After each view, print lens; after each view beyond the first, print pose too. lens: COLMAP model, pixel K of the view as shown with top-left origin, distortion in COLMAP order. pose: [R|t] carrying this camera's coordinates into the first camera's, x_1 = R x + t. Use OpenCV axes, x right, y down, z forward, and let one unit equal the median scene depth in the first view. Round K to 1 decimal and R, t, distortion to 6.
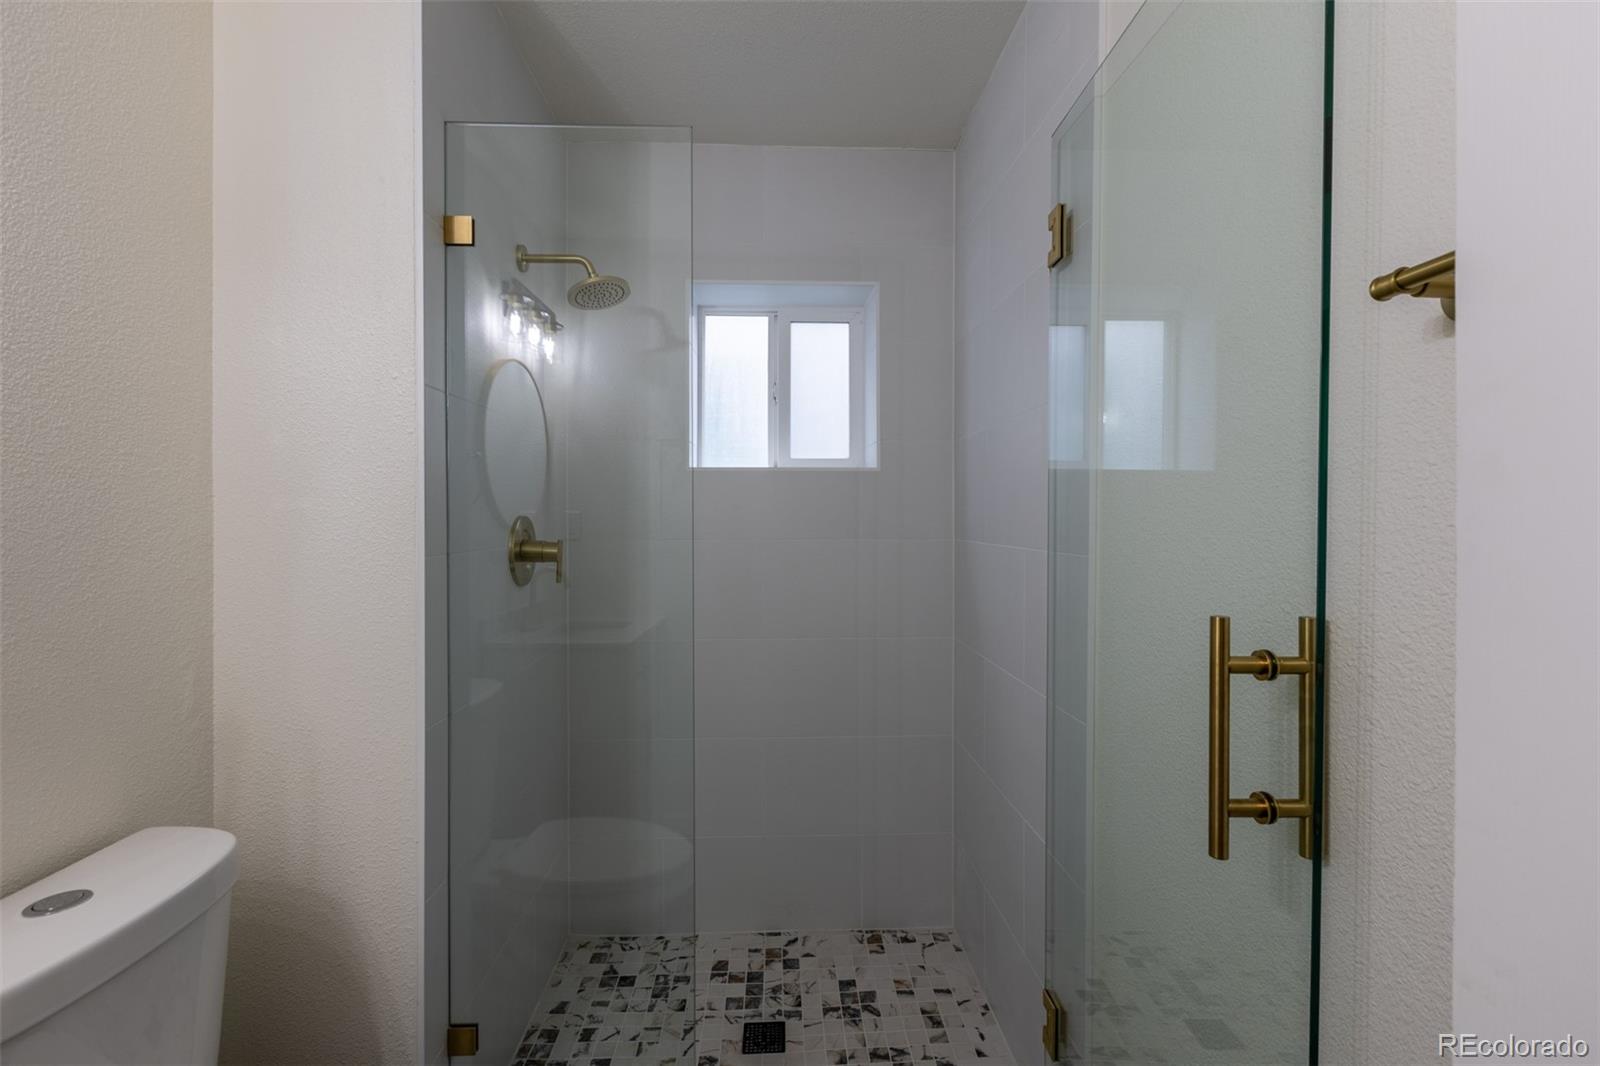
lens RADIAL K [[709.3, 0, 803.4], [0, 709.3, 523.3], [0, 0, 1]] dist [-0.002016, -0.000860]
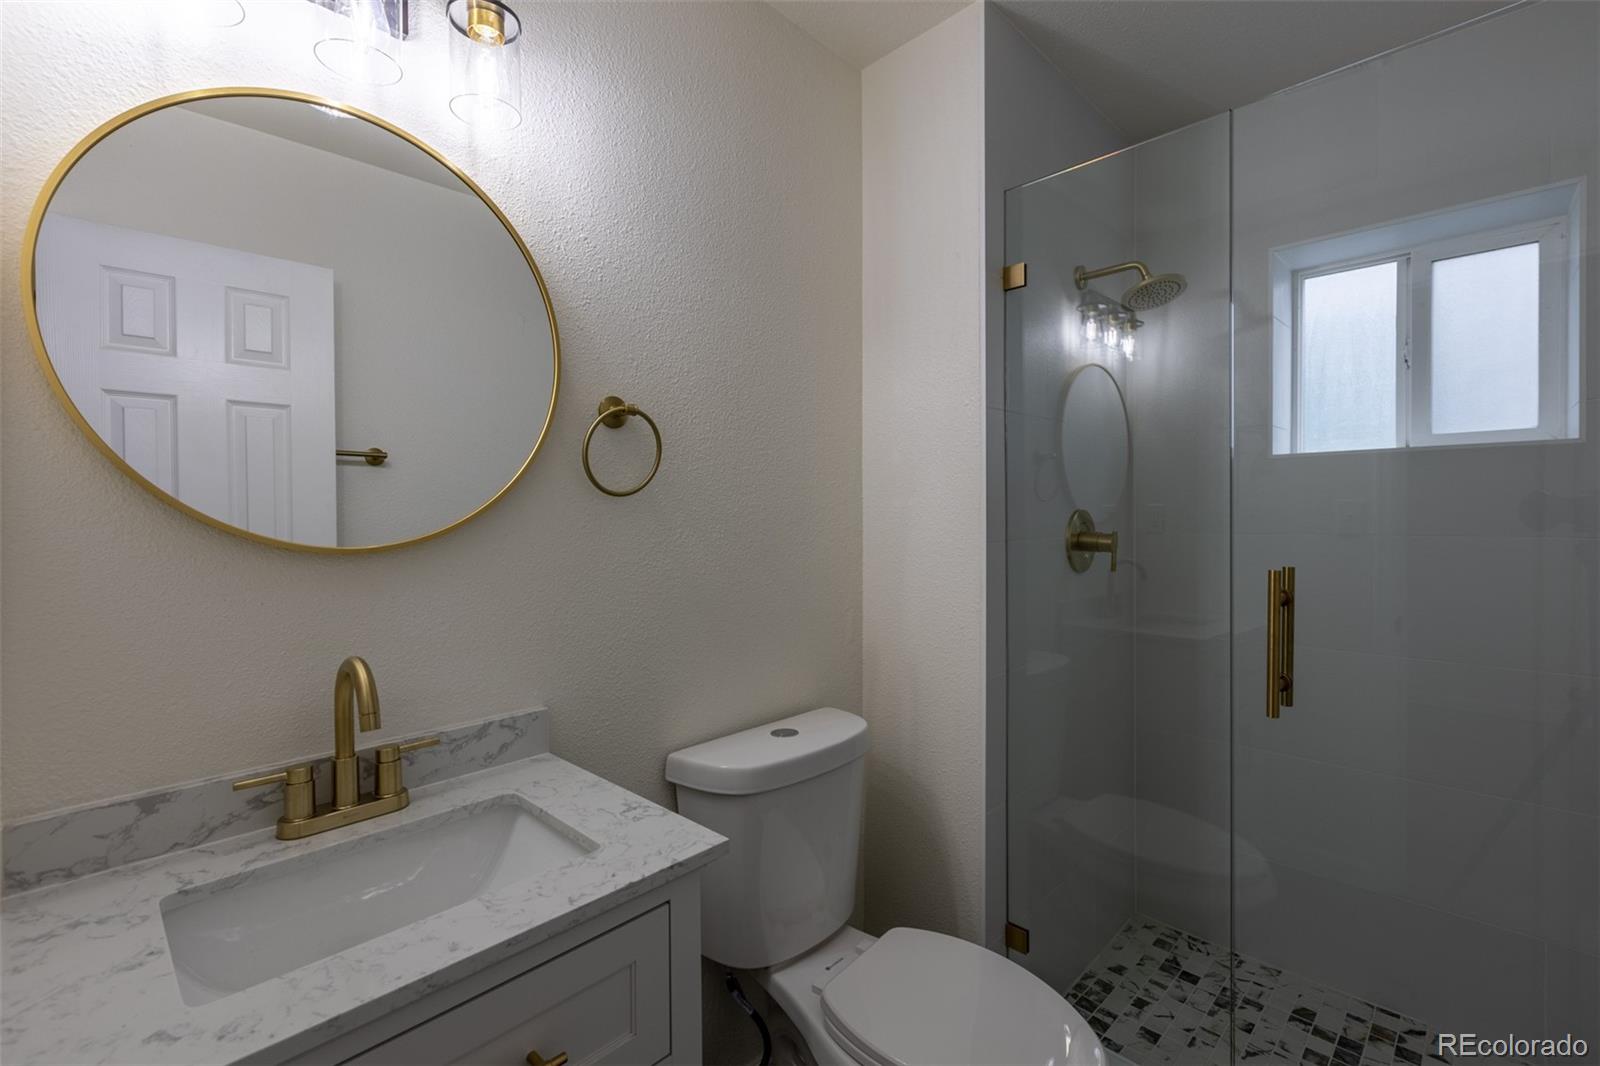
lens RADIAL K [[709.3, 0, 803.0], [0, 709.3, 528.2], [0, 0, 1]] dist [-0.002016, -0.000860]
pose [[0.673510, 0.012910, -0.739065, 0.113201], [0.000234, 0.999844, 0.017679, -0.001155], [0.739178, -0.012080, 0.673402, -0.061939]]
